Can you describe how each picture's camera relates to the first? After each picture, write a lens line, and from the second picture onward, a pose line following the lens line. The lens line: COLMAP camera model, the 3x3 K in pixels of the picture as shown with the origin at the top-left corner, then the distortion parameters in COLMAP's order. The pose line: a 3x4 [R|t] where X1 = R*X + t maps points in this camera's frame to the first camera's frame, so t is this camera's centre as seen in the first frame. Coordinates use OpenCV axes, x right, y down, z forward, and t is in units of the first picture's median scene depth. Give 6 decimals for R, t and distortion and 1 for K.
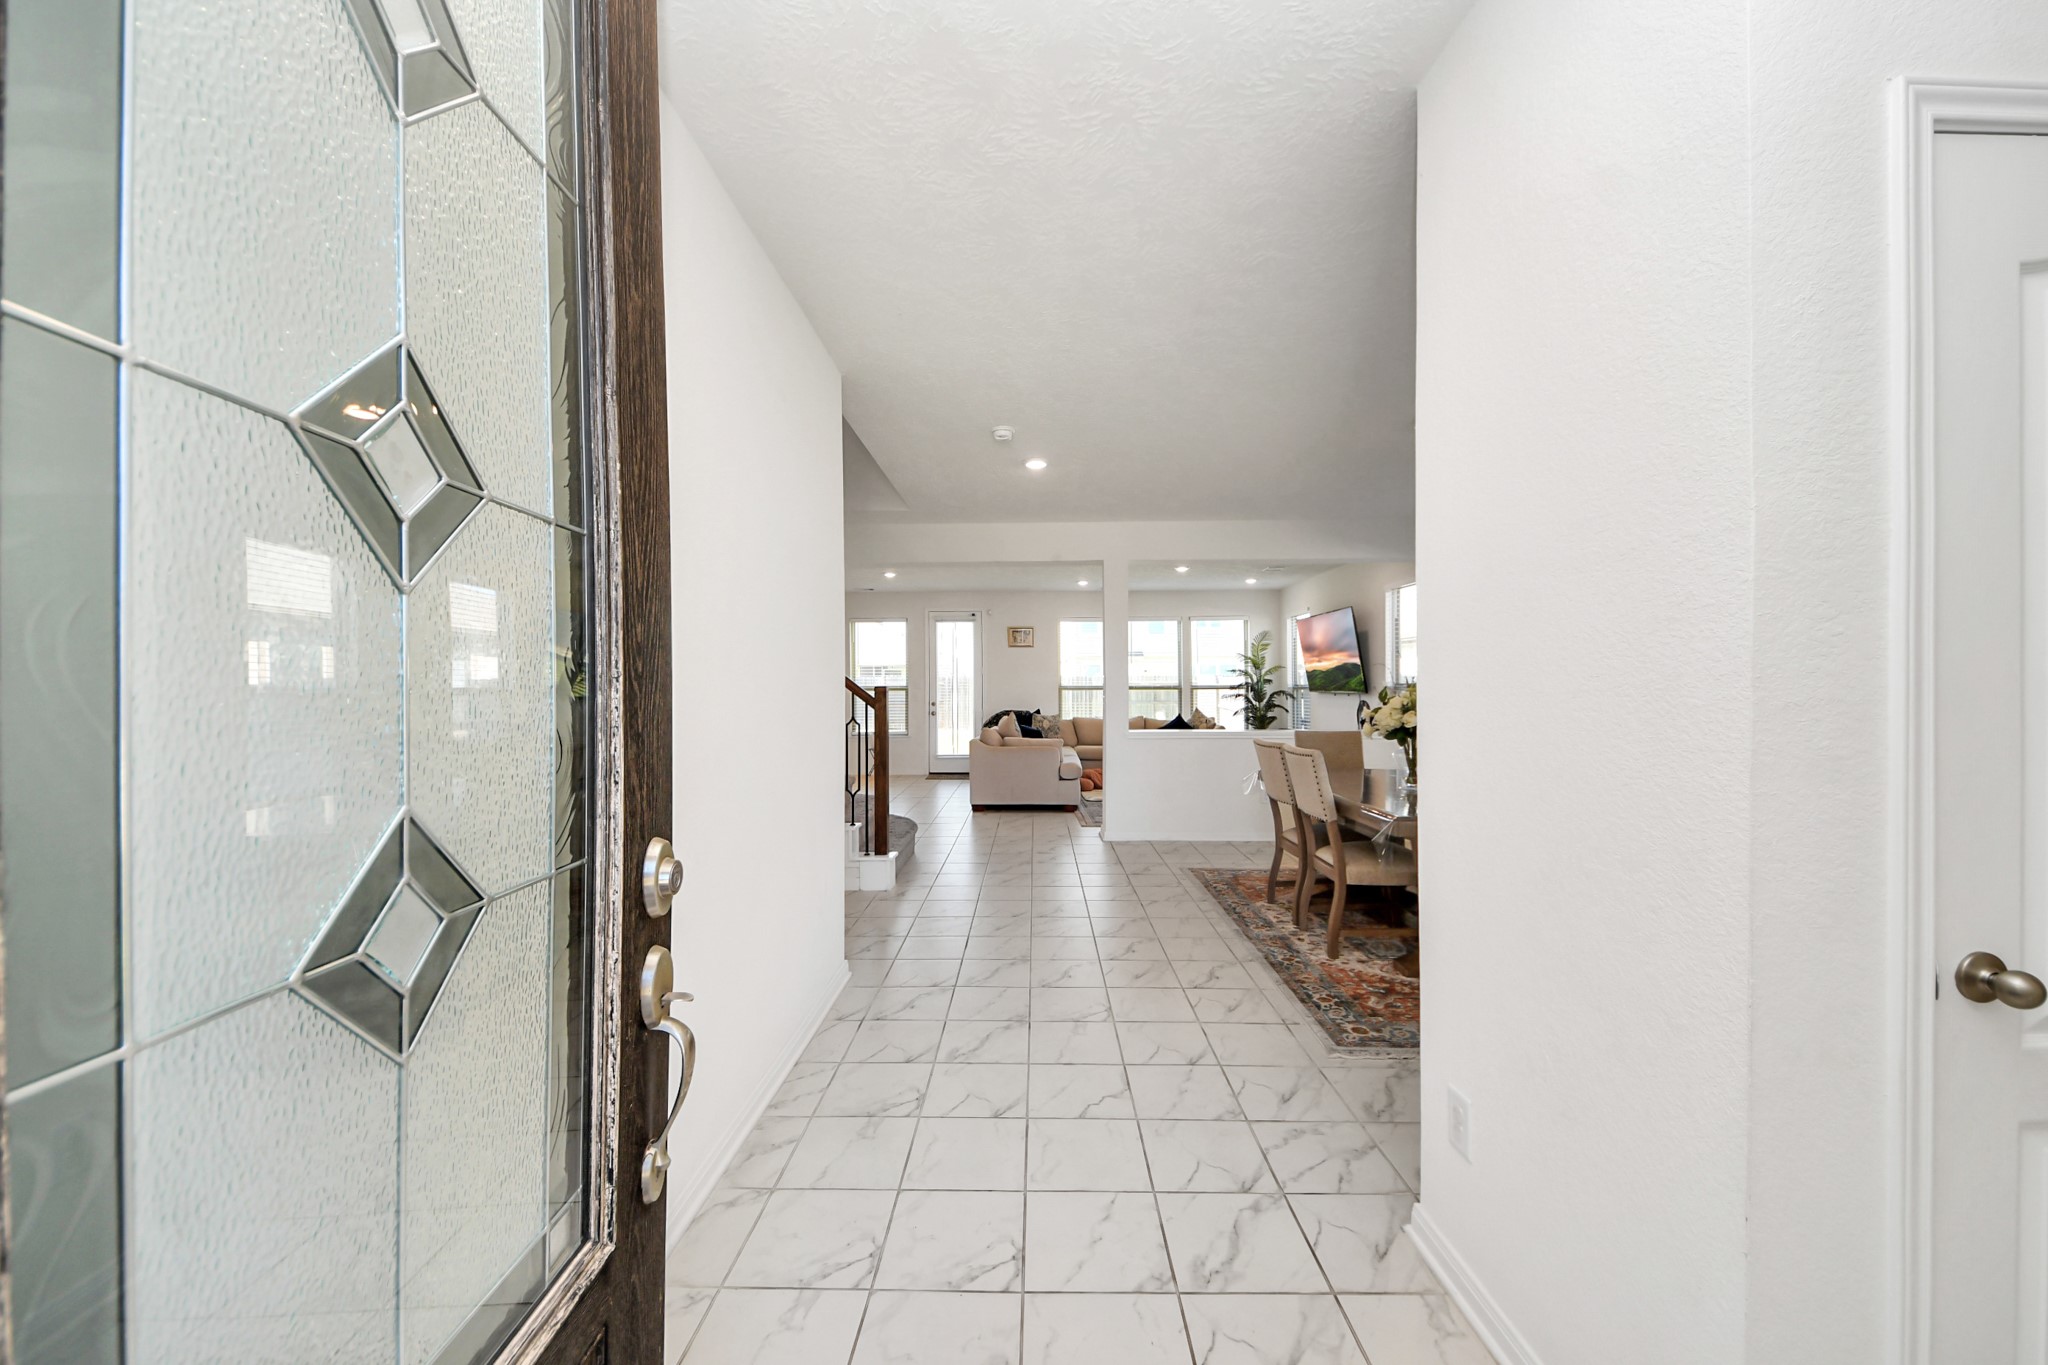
lens RADIAL K [[740.2, 0, 1024.0], [0, 740.2, 682.5], [0, 0, 1]] dist [0.021667, -0.020421]
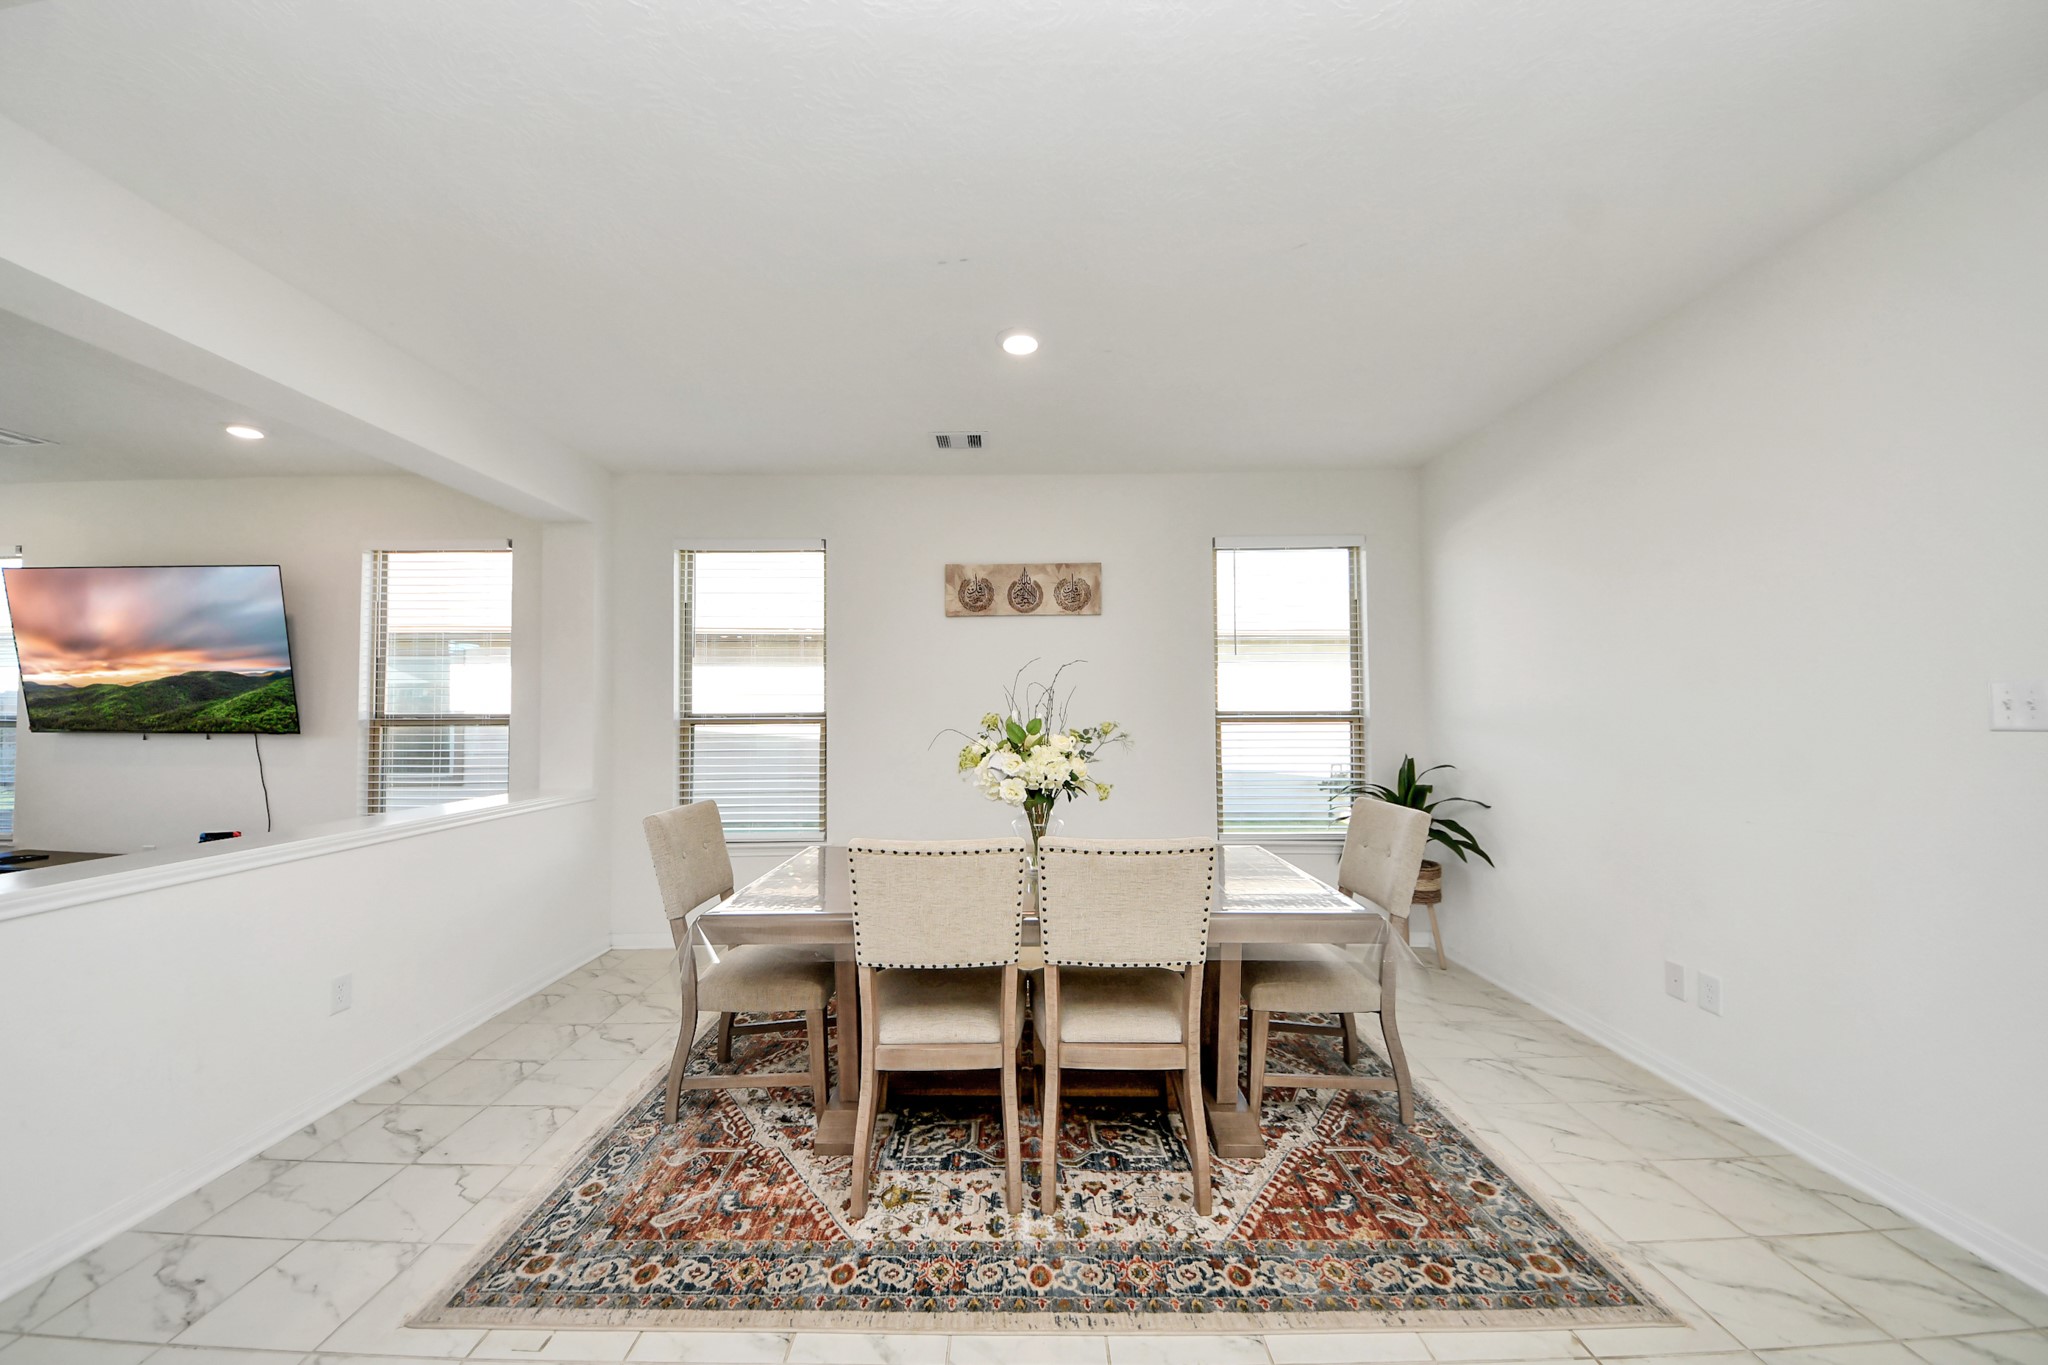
lens RADIAL K [[740.2, 0, 1024.0], [0, 740.2, 682.5], [0, 0, 1]] dist [0.021667, -0.020421]
pose [[0.001456, 0.034239, 0.999413, -0.094780], [0.004686, 0.999402, -0.034246, 0.002422], [-0.999988, 0.004733, 0.001295, 0.764147]]
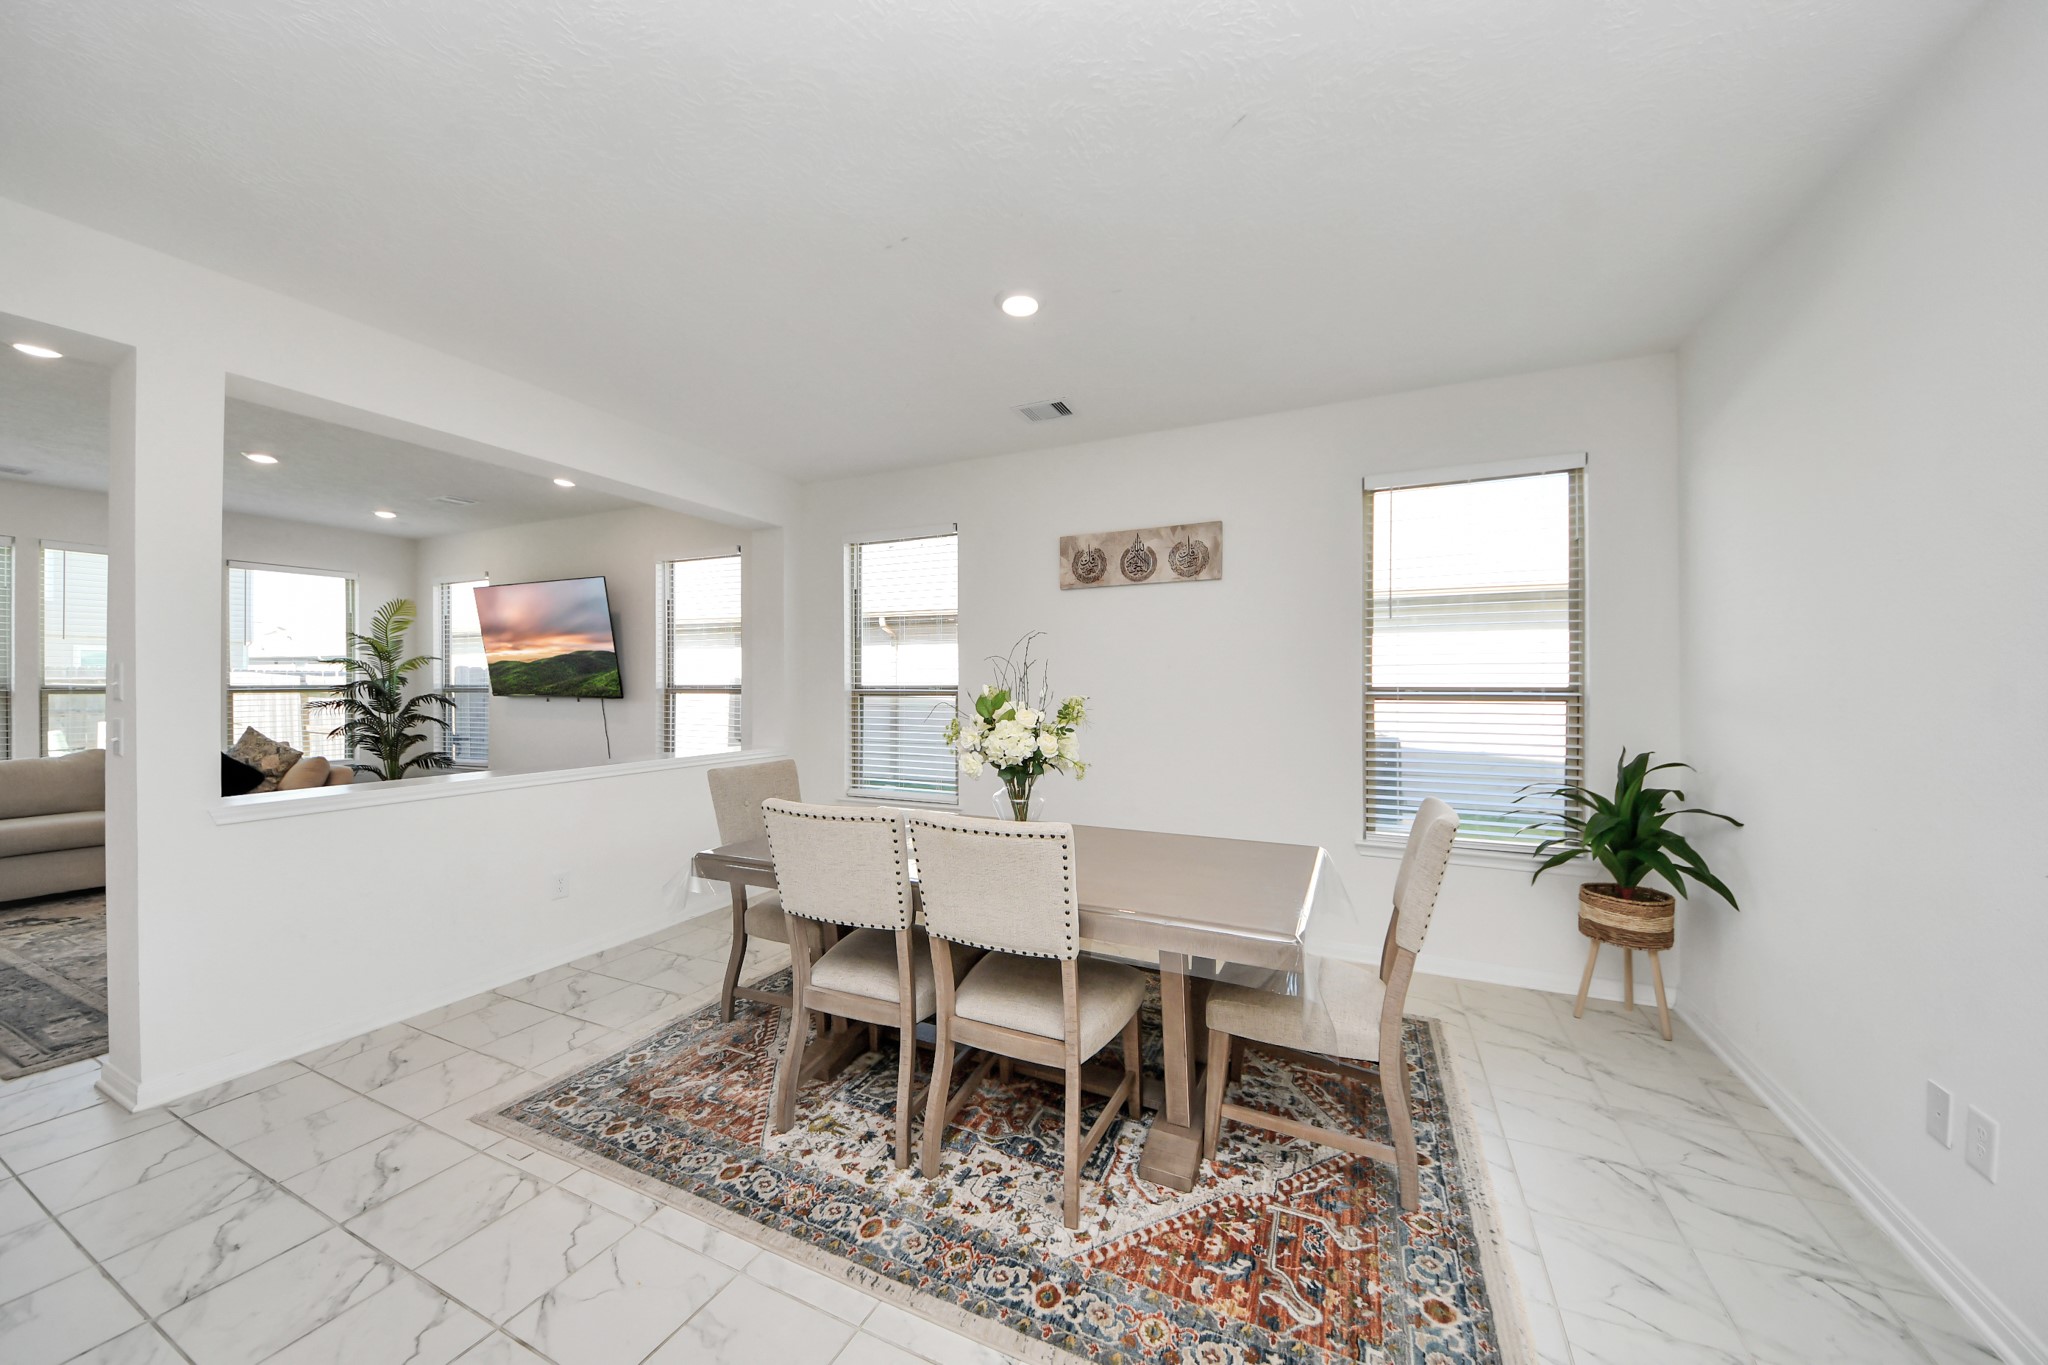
lens RADIAL K [[736.2, 0, 1003.3], [0, 736.2, 680.2], [0, 0, 1]] dist [0.023113, -0.020338]
pose [[0.429499, 0.001585, 0.903066, -0.039301], [0.001160, 0.999997, -0.002306, 0.002721], [-0.903067, 0.002038, 0.429496, 0.559635]]
